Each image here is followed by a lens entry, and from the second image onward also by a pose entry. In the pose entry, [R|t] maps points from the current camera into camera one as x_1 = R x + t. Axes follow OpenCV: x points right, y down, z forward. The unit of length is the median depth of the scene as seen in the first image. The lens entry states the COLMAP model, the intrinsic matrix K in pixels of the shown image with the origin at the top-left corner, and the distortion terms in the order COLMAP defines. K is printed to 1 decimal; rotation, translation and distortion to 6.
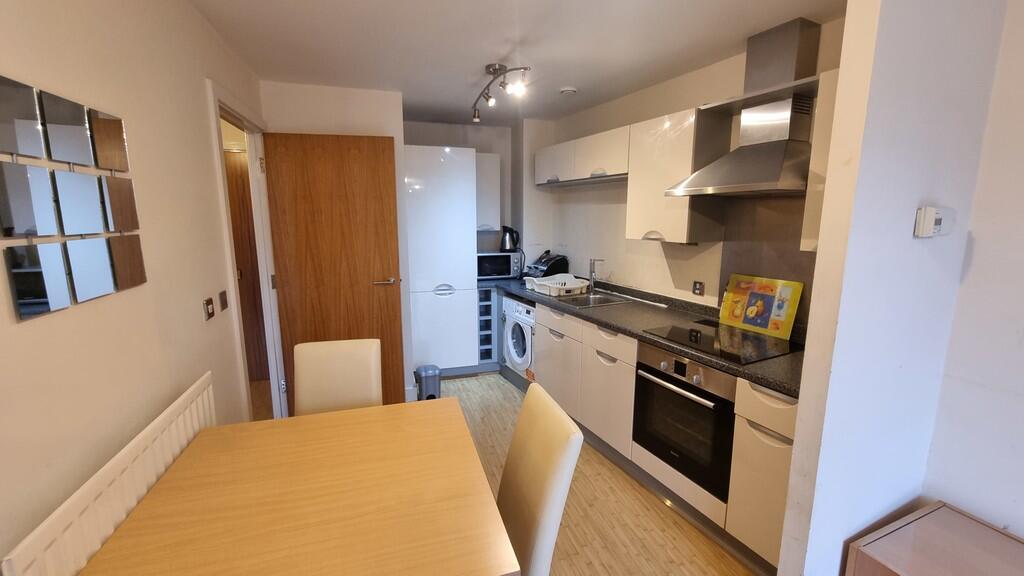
lens RADIAL K [[414.5, 0, 519.4], [0, 414.5, 283.7], [0, 0, 1]] dist [0.000377, -0.000008]
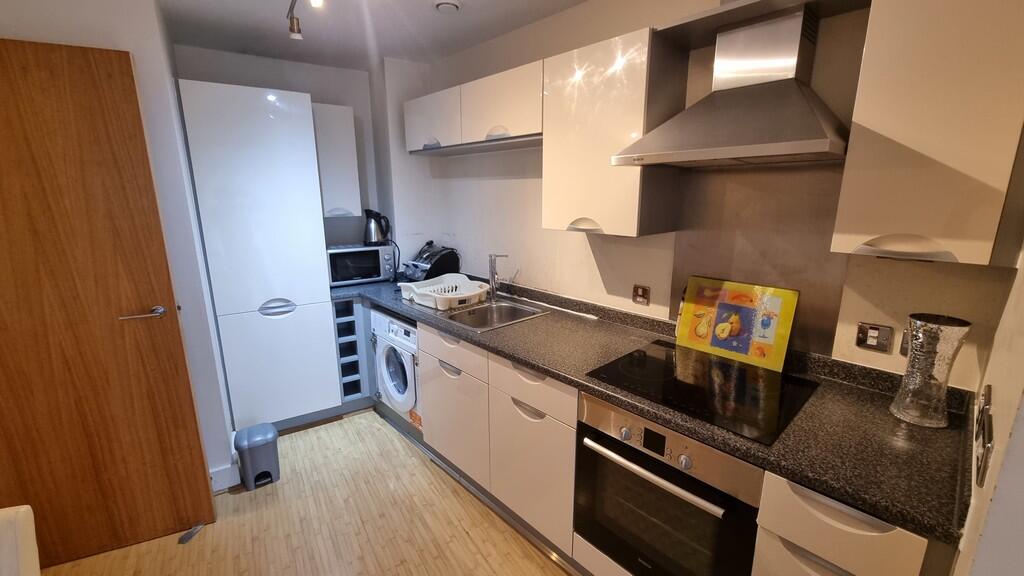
lens RADIAL K [[414.5, 0, 519.4], [0, 414.5, 283.7], [0, 0, 1]] dist [0.000377, -0.000008]
pose [[0.961476, -0.061637, 0.267888, 0.022398], [0.047579, 0.997143, 0.058661, -0.050605], [-0.270738, -0.043655, 0.961663, 0.284666]]
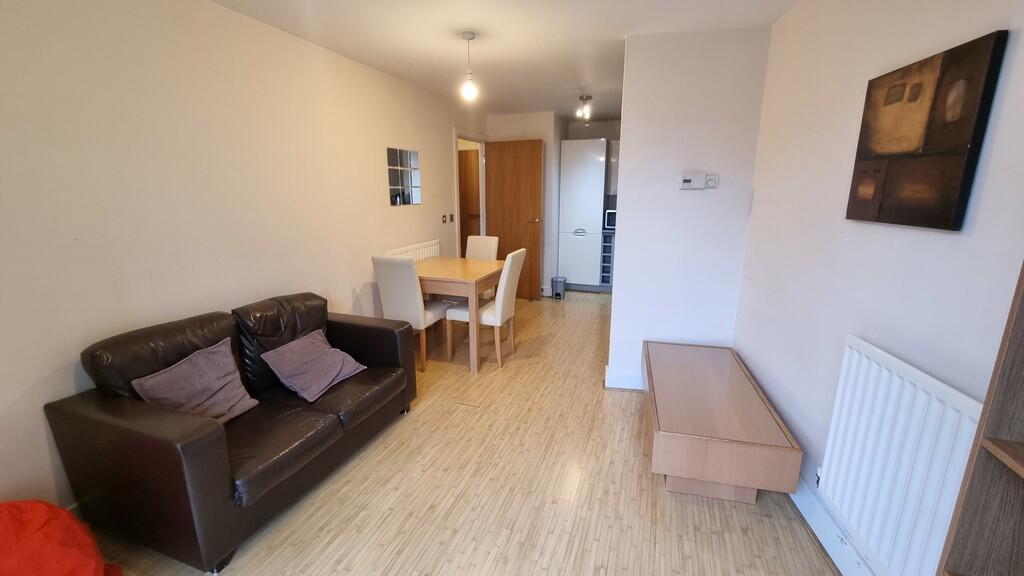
lens RADIAL K [[414.5, 0, 519.4], [0, 414.5, 283.7], [0, 0, 1]] dist [0.000377, -0.000008]
pose [[0.803492, 0.132475, -0.580388, 0.658600], [-0.097254, 0.991038, 0.091569, 0.098877], [0.587318, -0.017130, 0.809175, -0.457970]]
